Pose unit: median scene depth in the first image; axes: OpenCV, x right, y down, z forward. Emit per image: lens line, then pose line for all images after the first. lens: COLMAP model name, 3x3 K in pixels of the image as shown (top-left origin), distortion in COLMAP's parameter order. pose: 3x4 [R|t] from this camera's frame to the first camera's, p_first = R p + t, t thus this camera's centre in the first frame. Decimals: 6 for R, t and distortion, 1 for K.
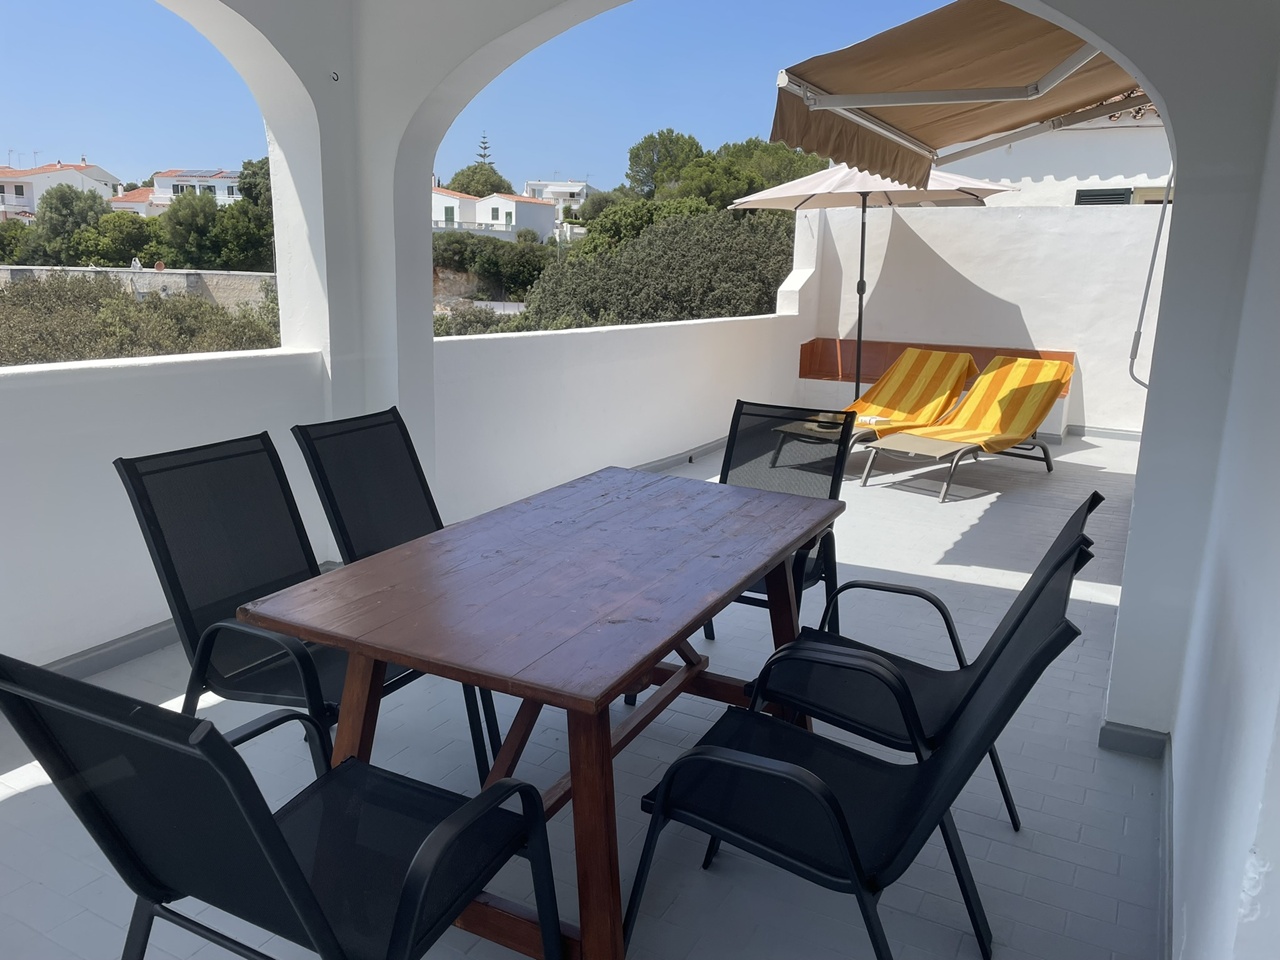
lens RADIAL K [[963.4, 0, 643.2], [0, 963.4, 480.9], [0, 0, 1]] dist [0.014911, -0.001193]
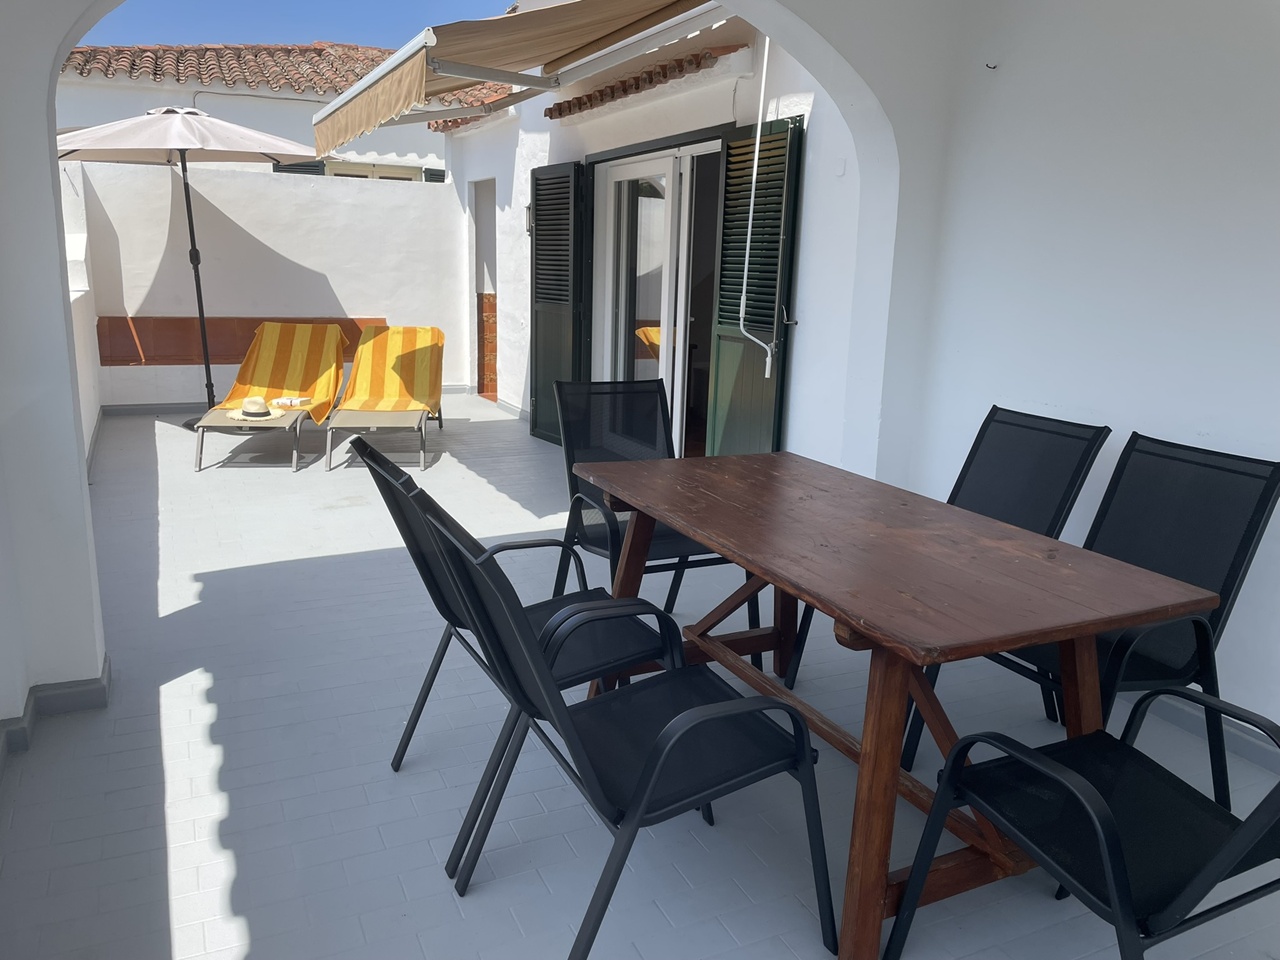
lens RADIAL K [[963.4, 0, 643.6], [0, 963.4, 479.7], [0, 0, 1]] dist [0.014911, -0.001193]
pose [[0.589936, -0.186439, 0.785631, -0.278923], [0.159395, 0.980721, 0.113046, -0.036165], [-0.791561, 0.058535, 0.608280, 0.151040]]
